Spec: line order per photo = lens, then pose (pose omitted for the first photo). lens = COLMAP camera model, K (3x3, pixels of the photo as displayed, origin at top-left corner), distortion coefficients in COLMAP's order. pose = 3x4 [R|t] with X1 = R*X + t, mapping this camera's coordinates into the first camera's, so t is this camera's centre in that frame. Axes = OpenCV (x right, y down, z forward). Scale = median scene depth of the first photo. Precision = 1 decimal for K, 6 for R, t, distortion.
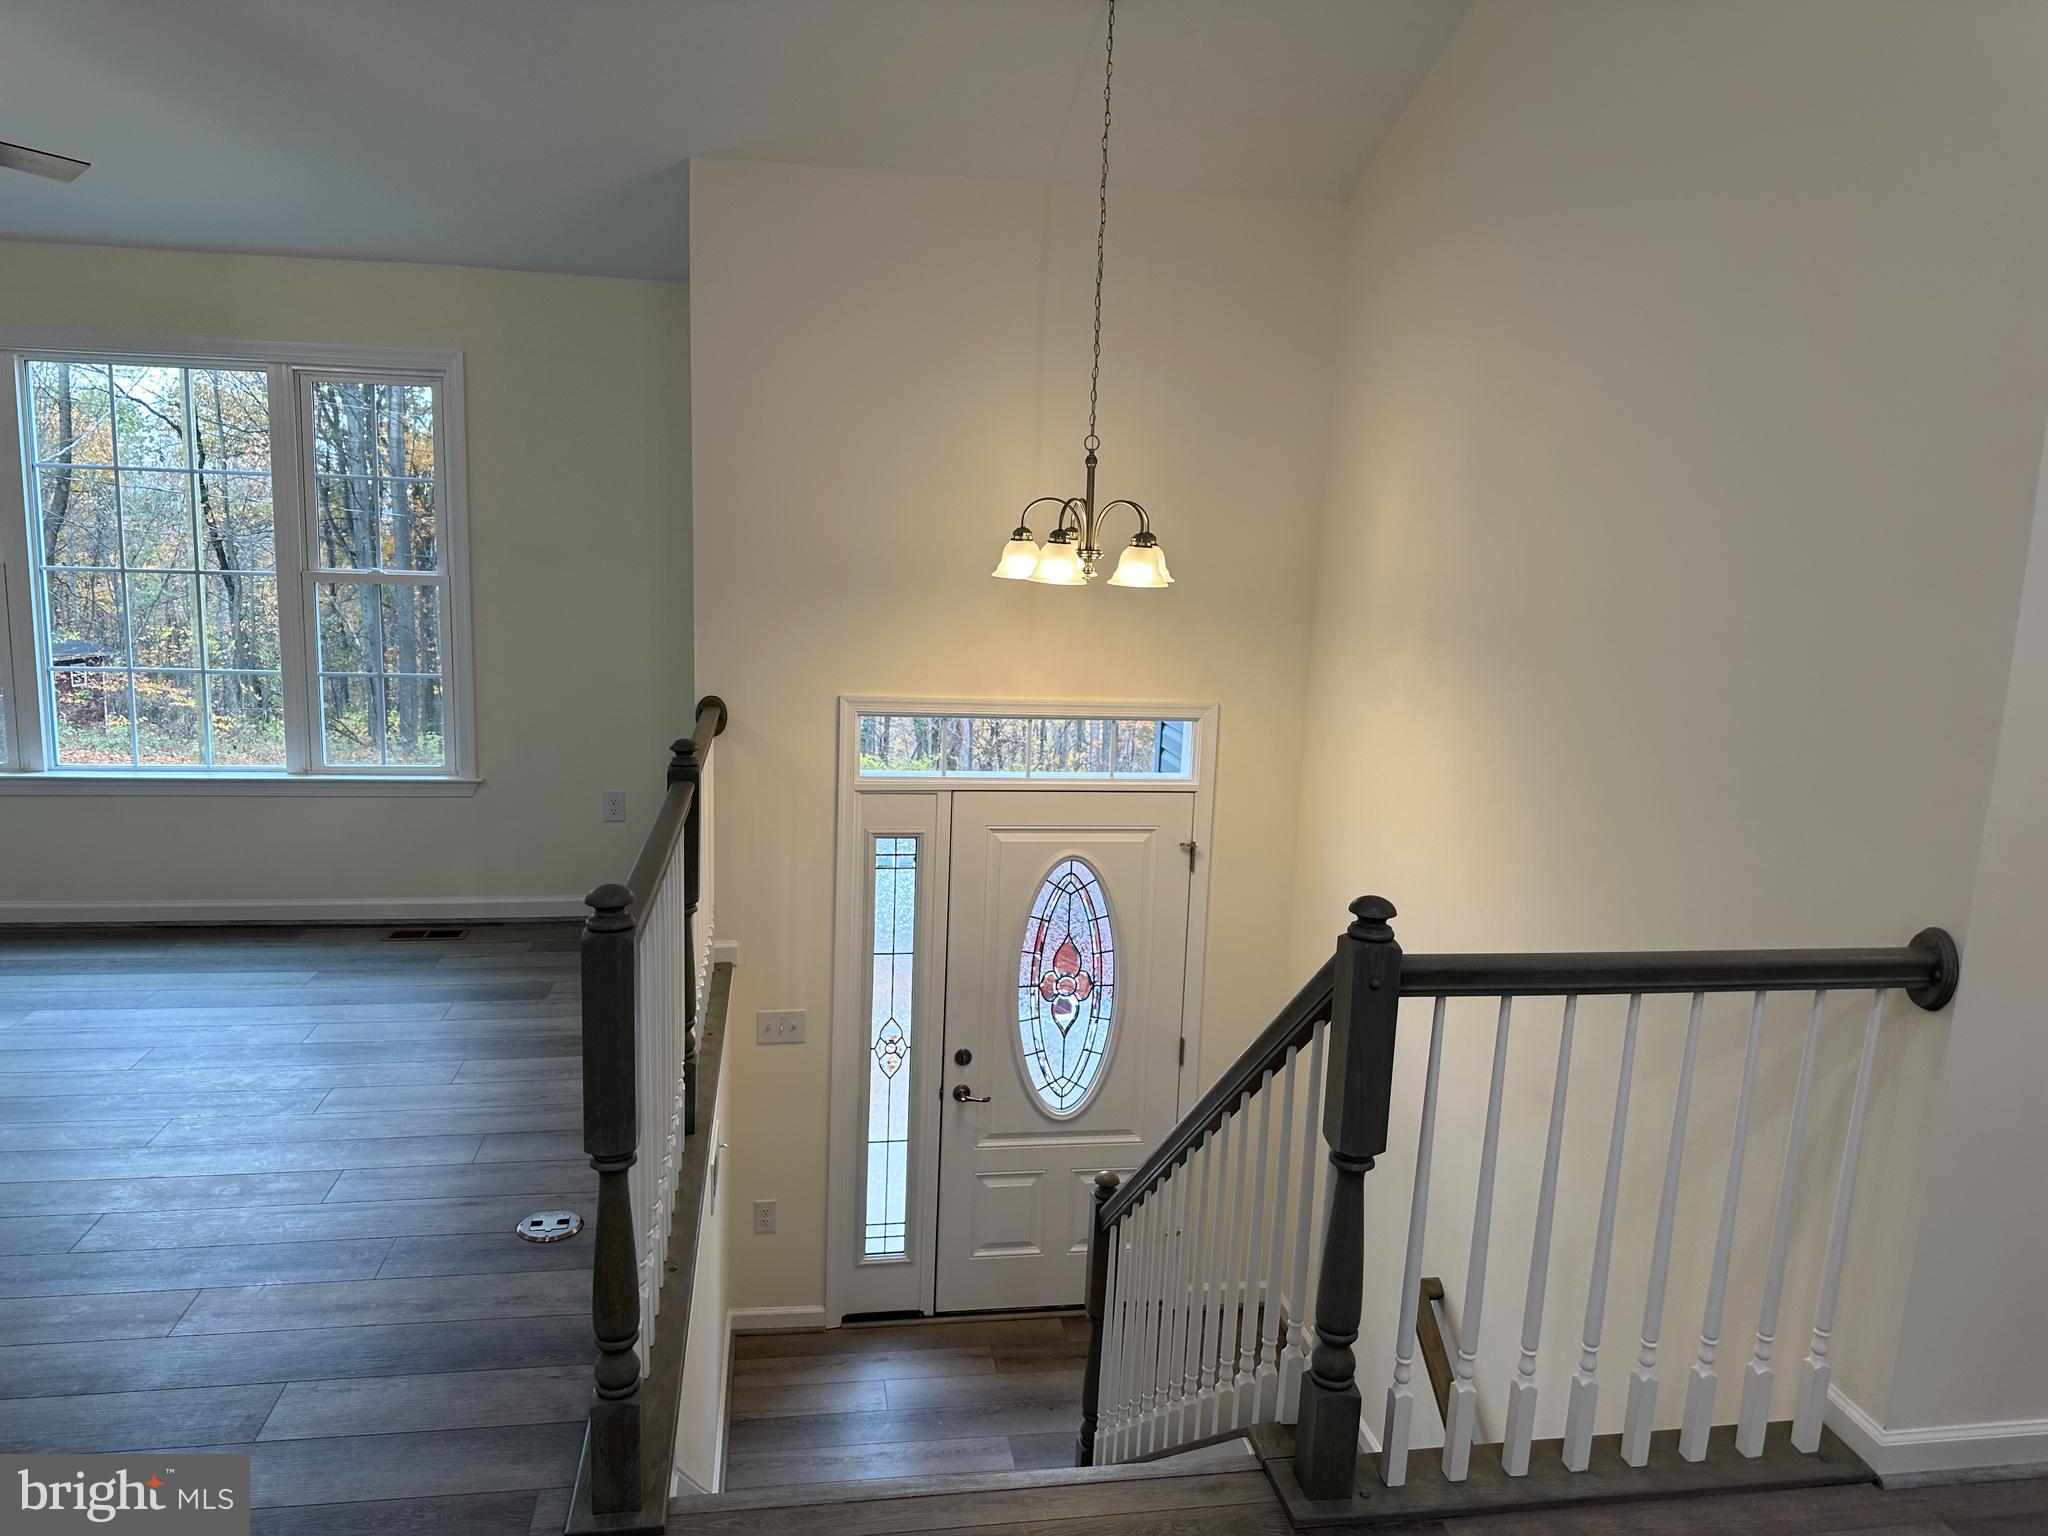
lens RADIAL K [[1432.2, 0, 1024.0], [0, 1432.2, 768.0], [0, 0, 1]] dist [0.040390, -0.057481]
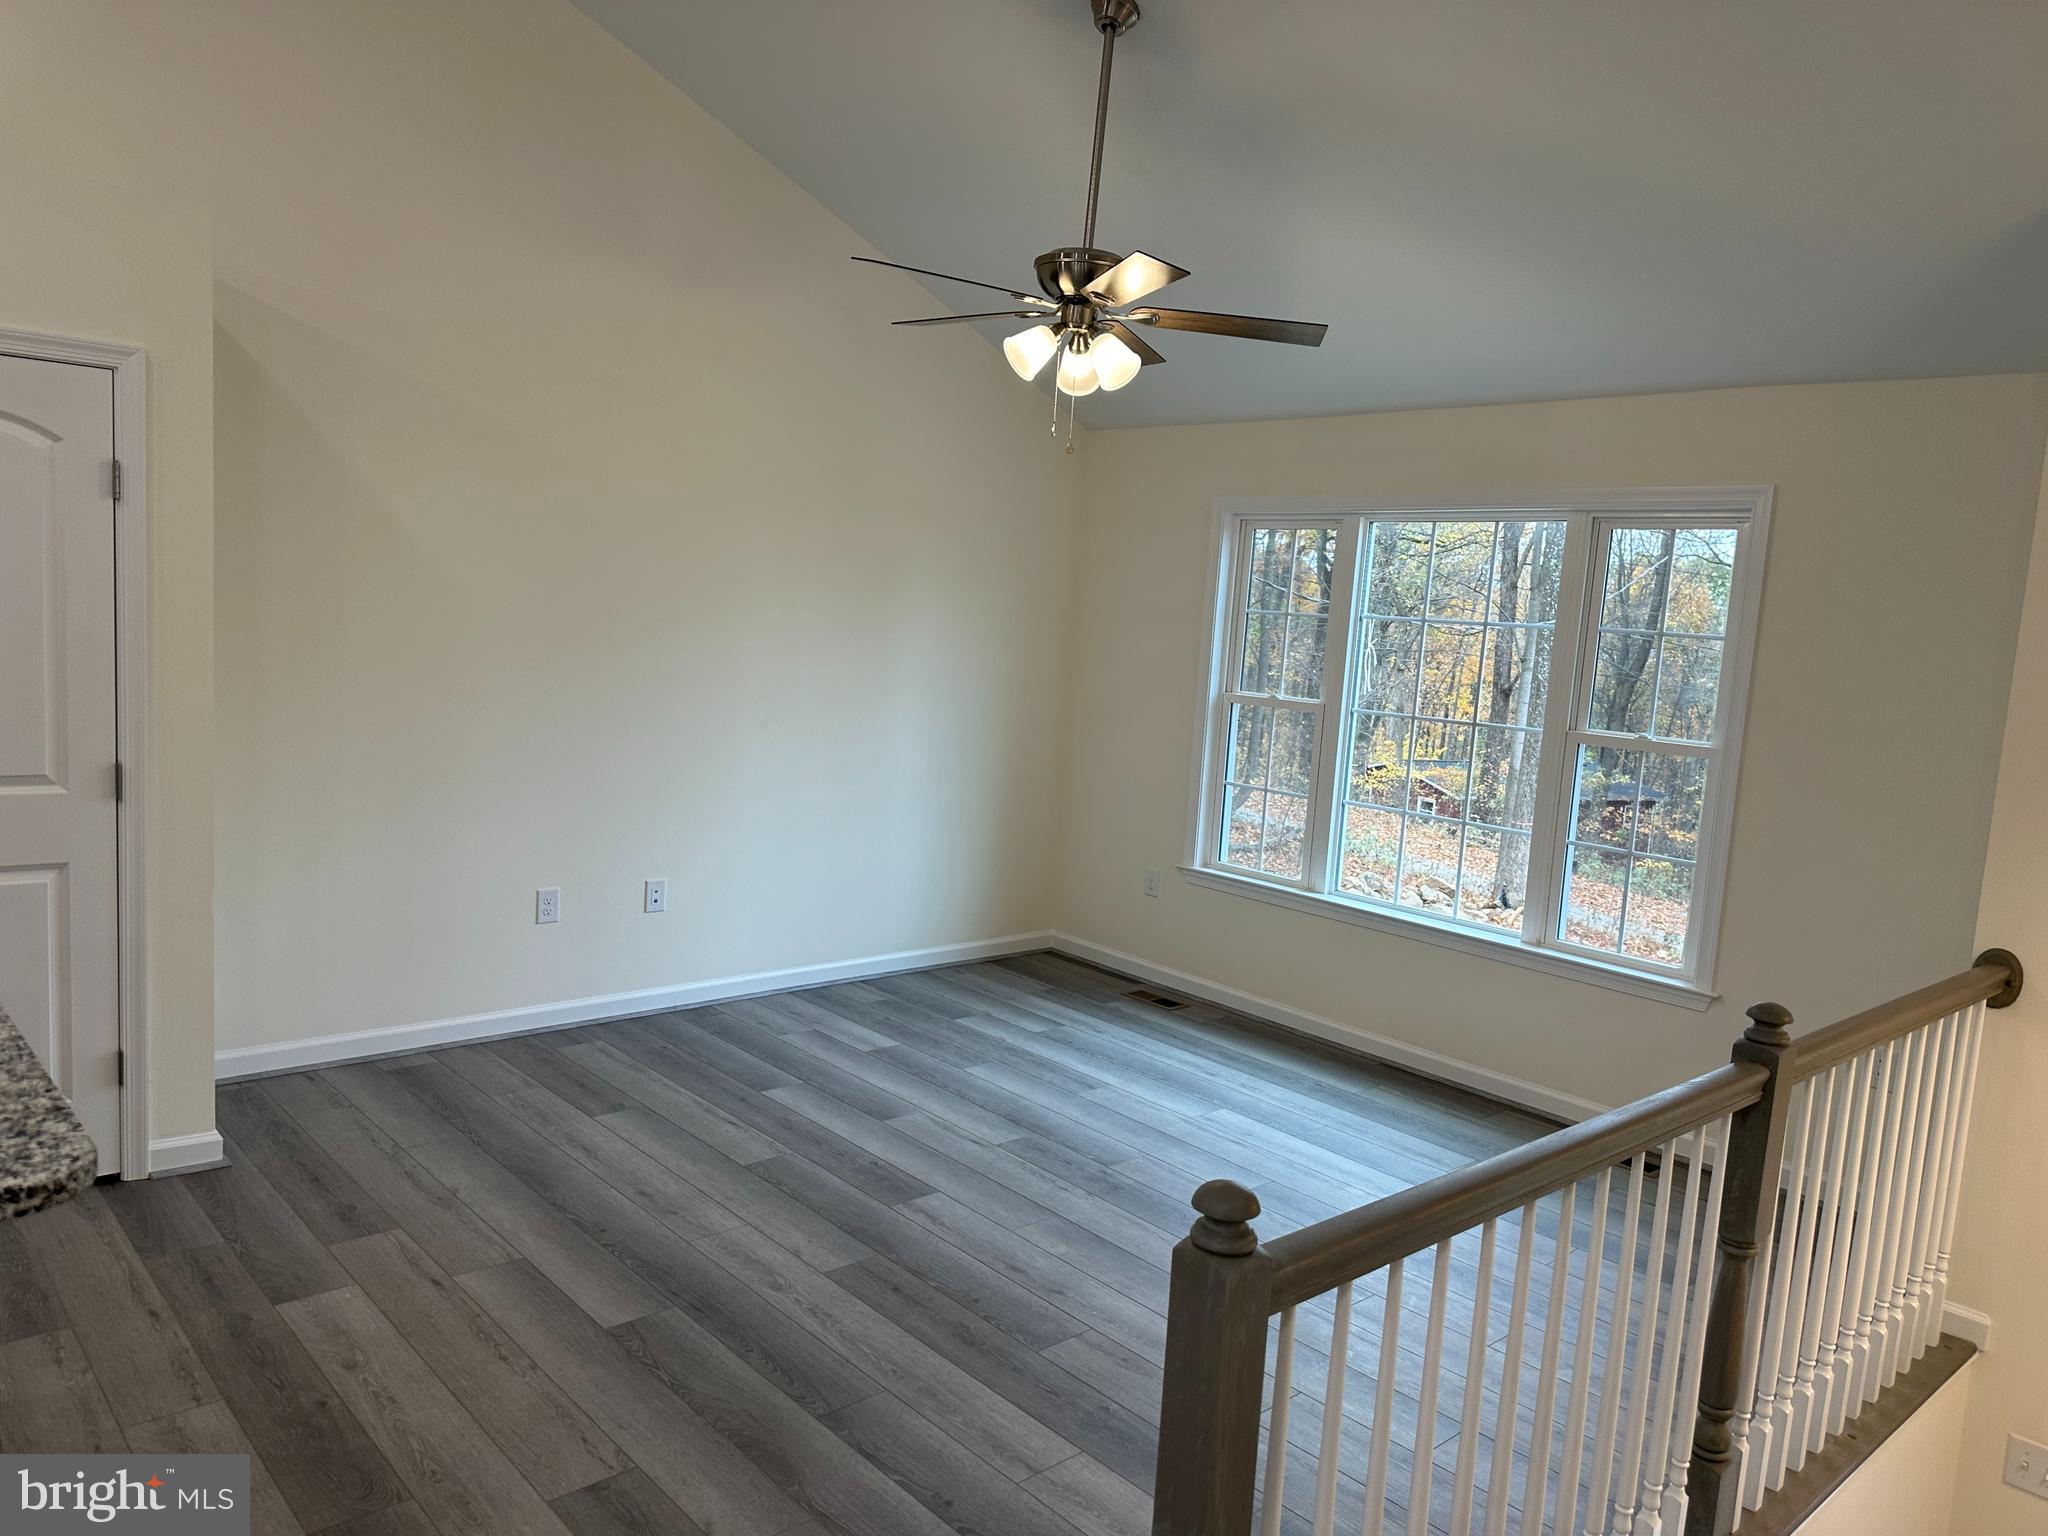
lens RADIAL K [[1432.2, 0, 1024.0], [0, 1432.2, 768.0], [0, 0, 1]] dist [0.040390, -0.057481]
pose [[0.532942, 0.098659, -0.840380, 0.098515], [-0.192703, 0.981232, -0.007011, -0.040003], [0.823916, 0.165681, 0.541952, 0.217246]]
